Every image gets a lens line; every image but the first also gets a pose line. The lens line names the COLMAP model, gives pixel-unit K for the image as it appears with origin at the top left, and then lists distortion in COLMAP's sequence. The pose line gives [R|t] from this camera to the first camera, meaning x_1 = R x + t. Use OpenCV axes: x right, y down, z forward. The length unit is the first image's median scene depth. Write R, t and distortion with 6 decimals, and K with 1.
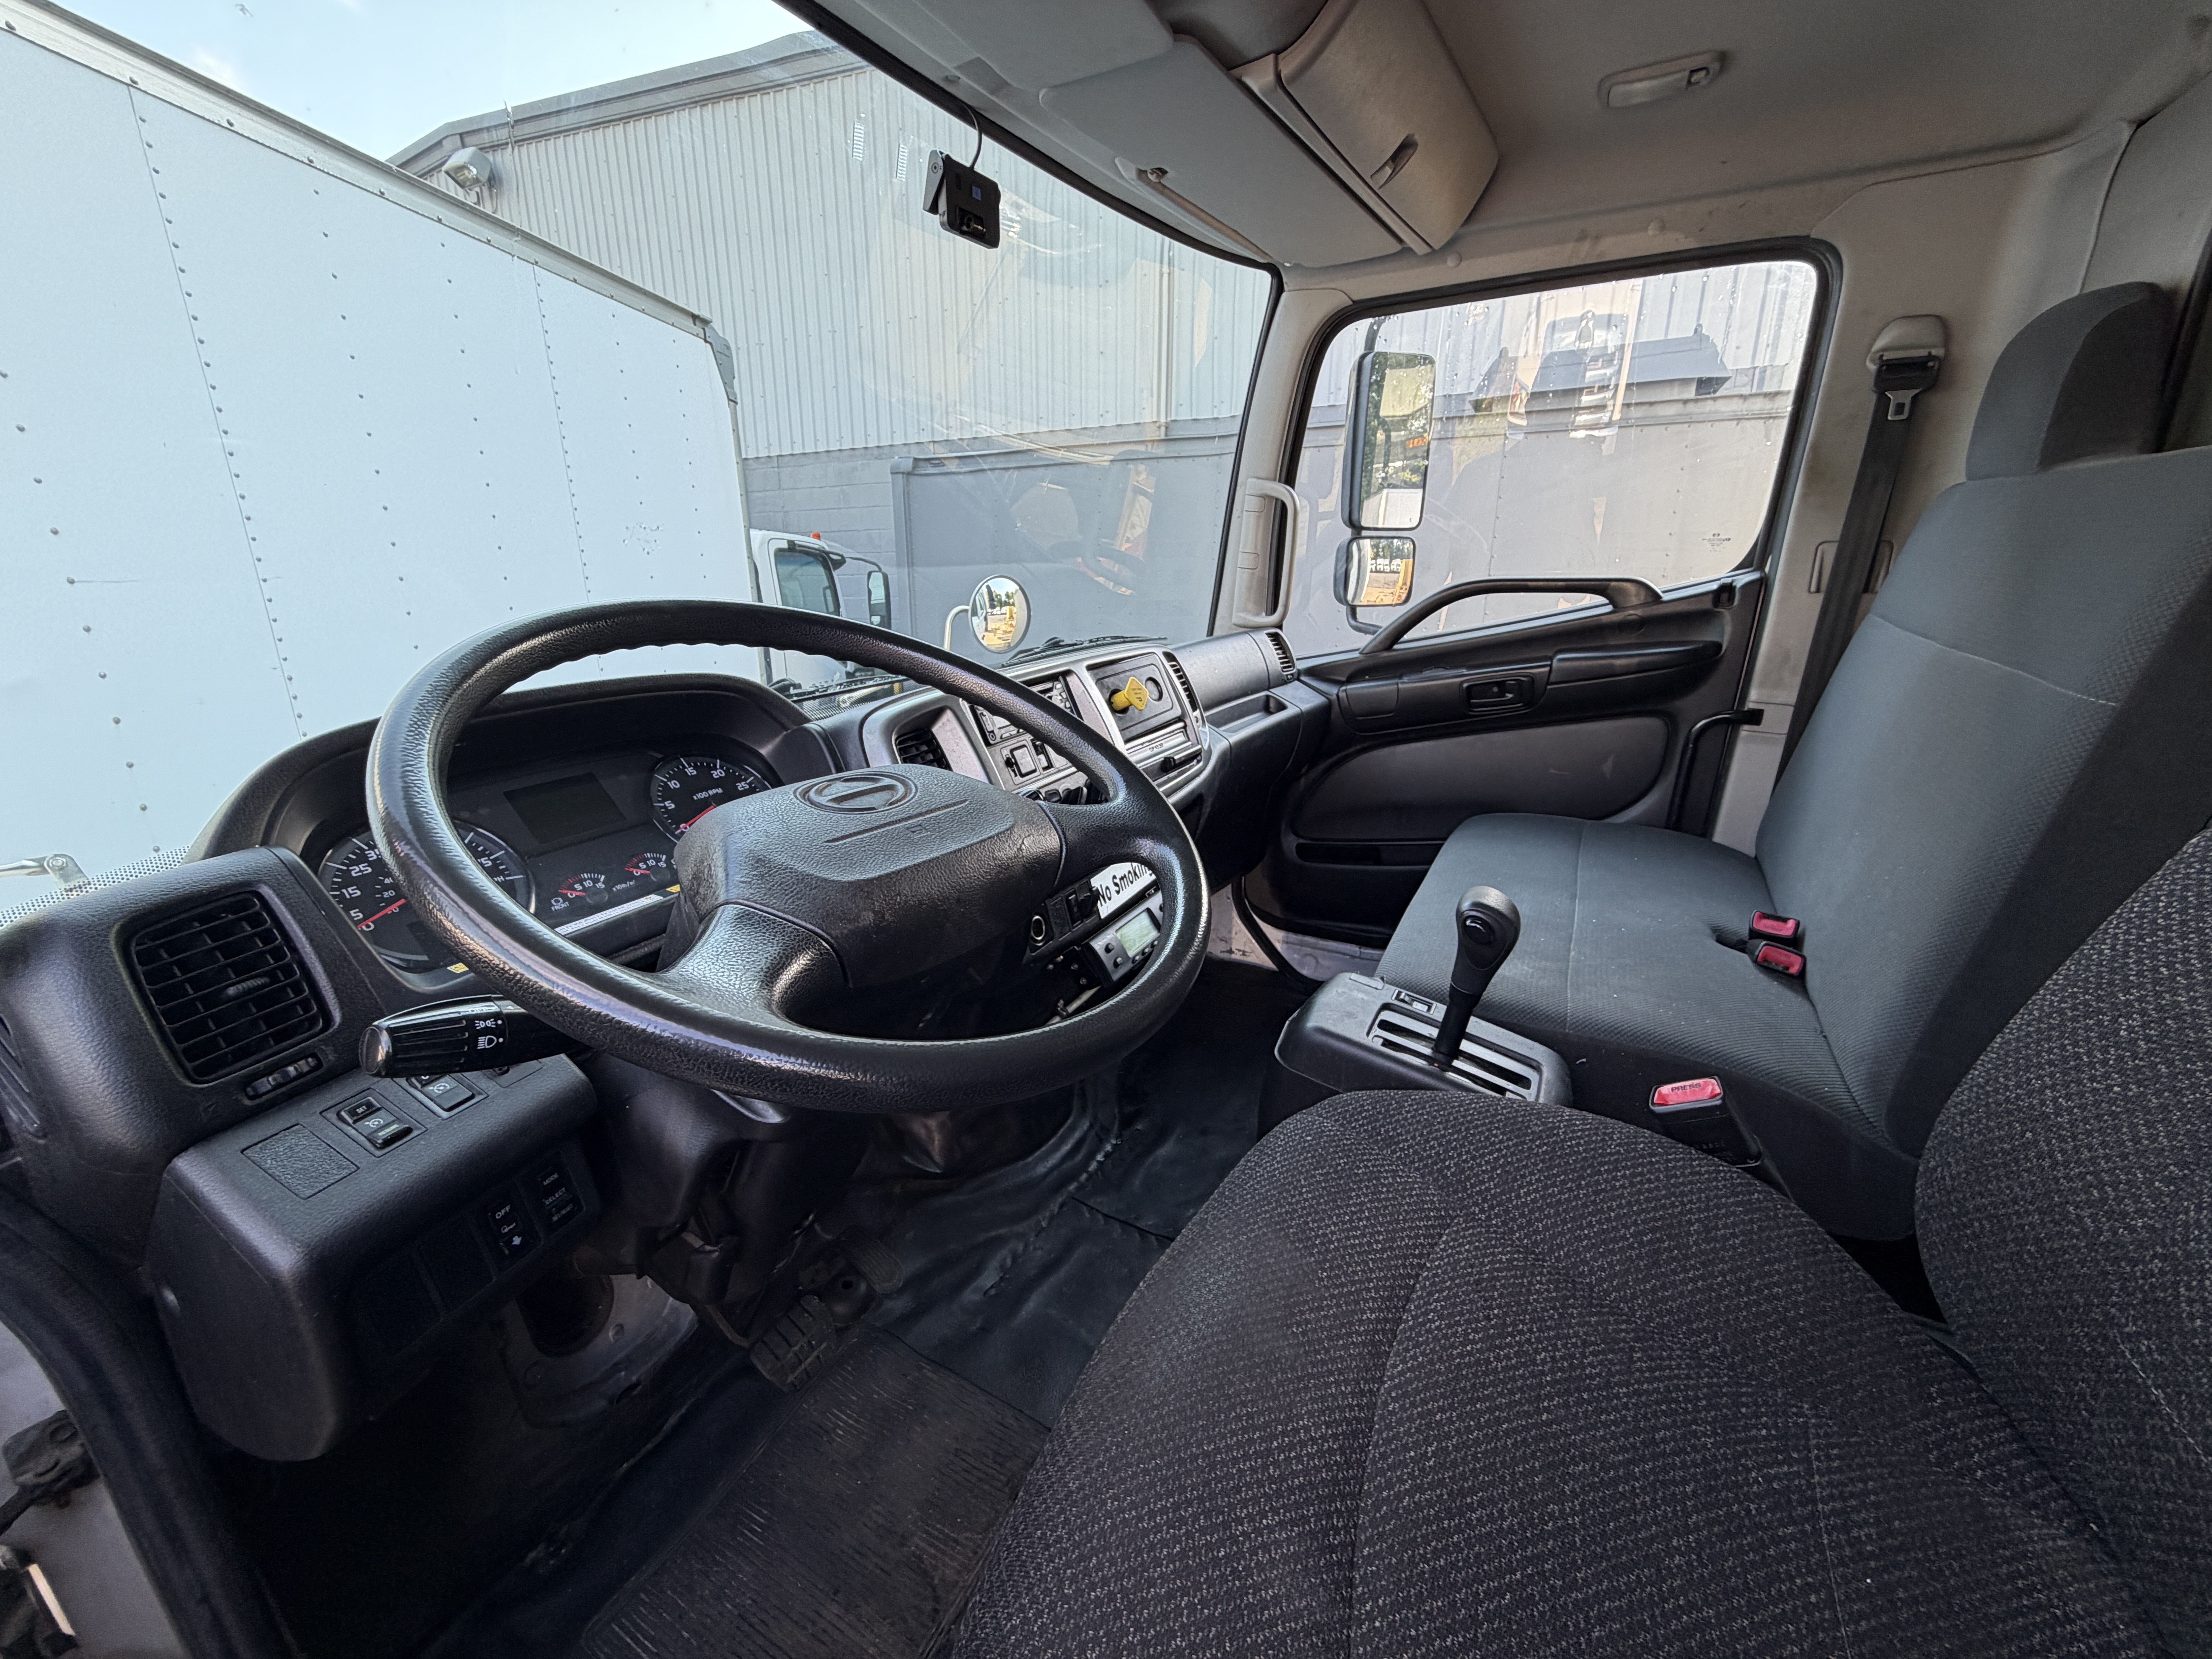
lens RADIAL K [[883.5, 0, 1106.3], [0, 883.5, 852.5], [0, 0, 1]] dist [-0.062362, 0.026410]
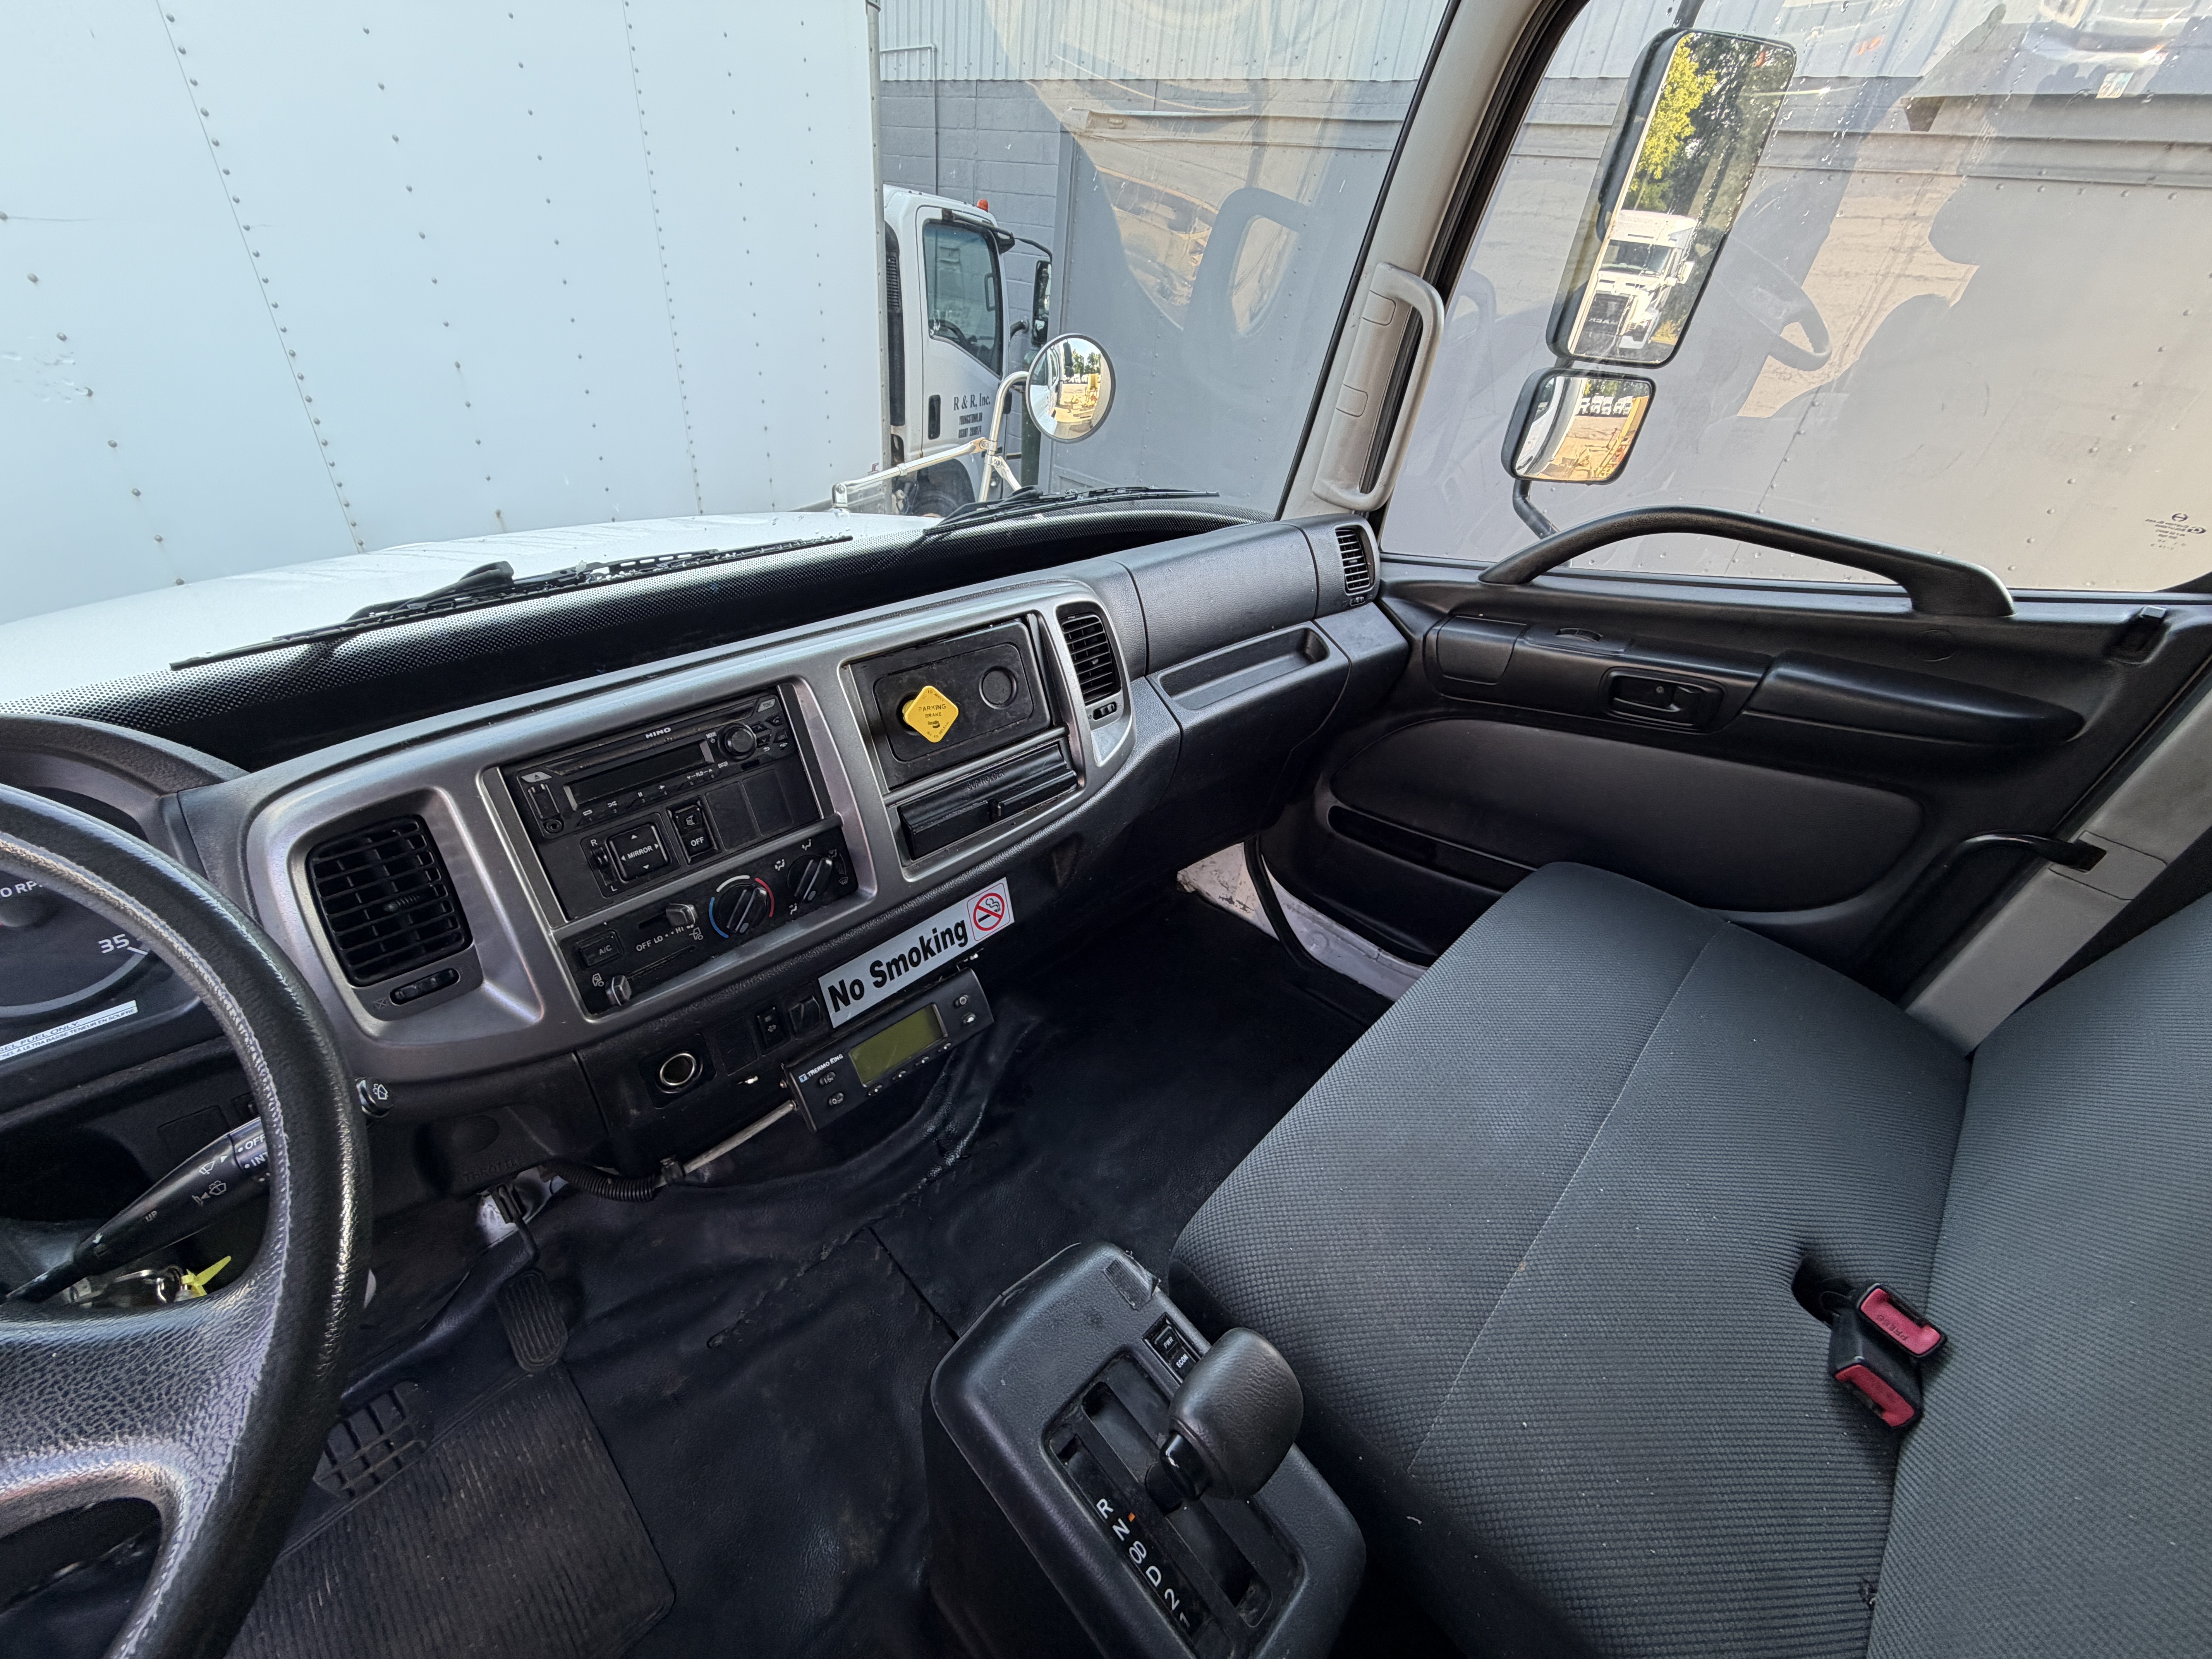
lens RADIAL K [[883.5, 0, 1106.3], [0, 883.5, 852.5], [0, 0, 1]] dist [-0.062362, 0.026410]
pose [[0.960982, 0.236030, -0.144233, 0.160707], [-0.183647, 0.934341, 0.305418, -0.182733], [0.206851, -0.267013, 0.941232, 0.259068]]
